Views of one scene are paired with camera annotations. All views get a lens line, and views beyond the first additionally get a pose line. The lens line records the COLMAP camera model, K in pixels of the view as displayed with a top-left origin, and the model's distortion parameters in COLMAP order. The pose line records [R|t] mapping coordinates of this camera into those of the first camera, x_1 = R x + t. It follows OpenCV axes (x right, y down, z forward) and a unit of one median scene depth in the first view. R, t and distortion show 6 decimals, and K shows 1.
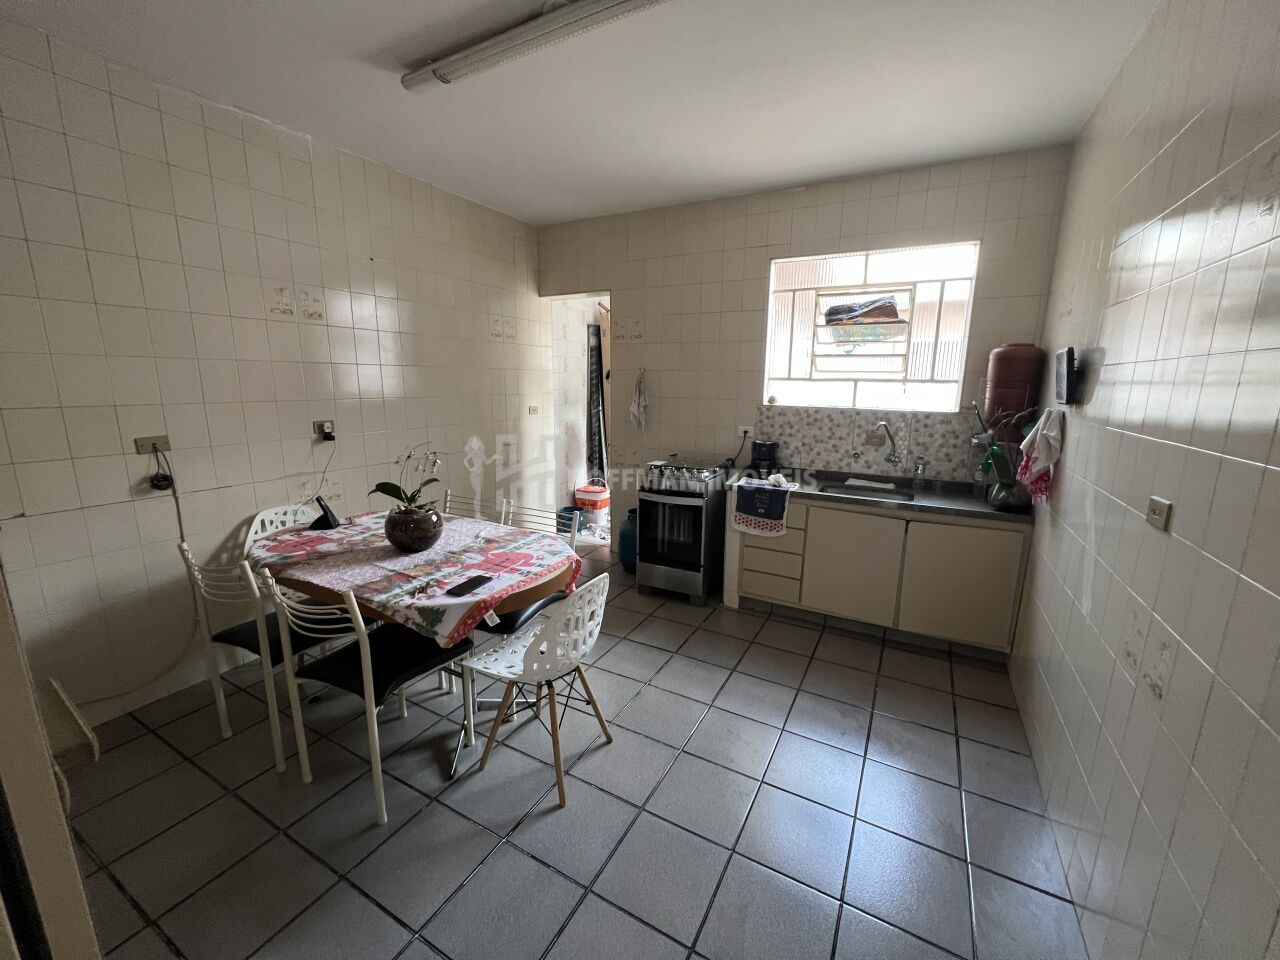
lens RADIAL K [[510.1, 0, 640.4], [0, 510.1, 479.9], [0, 0, 1]] dist [-0.002798, 0.000282]
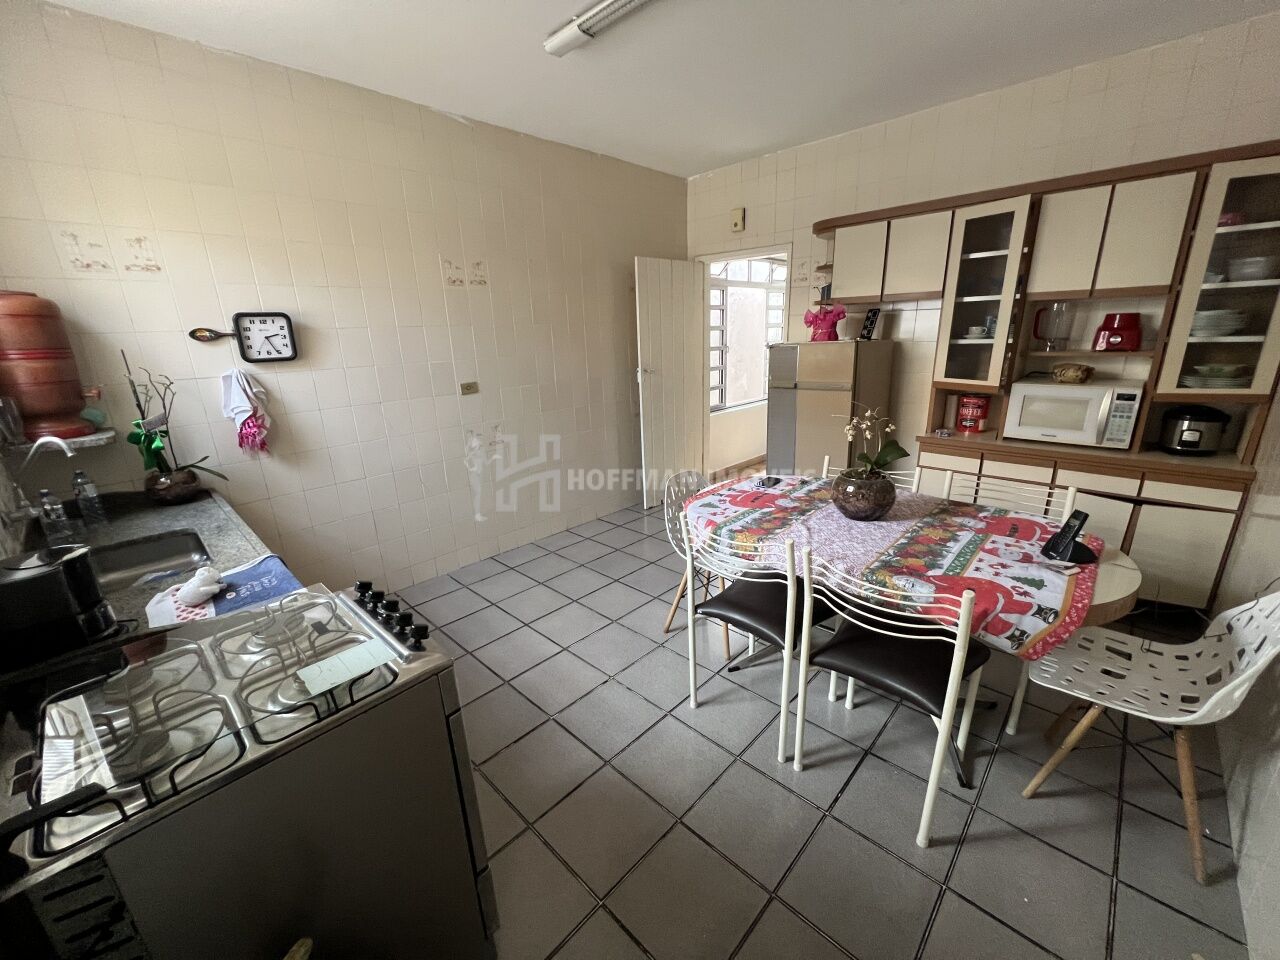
lens RADIAL K [[510.1, 0, 640.4], [0, 510.1, 482.3], [0, 0, 1]] dist [-0.002798, 0.000282]
pose [[-0.966639, -0.055833, 0.249983, -0.284728], [0.070573, 0.880126, 0.469466, -0.379439], [-0.246228, 0.471446, -0.846824, 1.857224]]
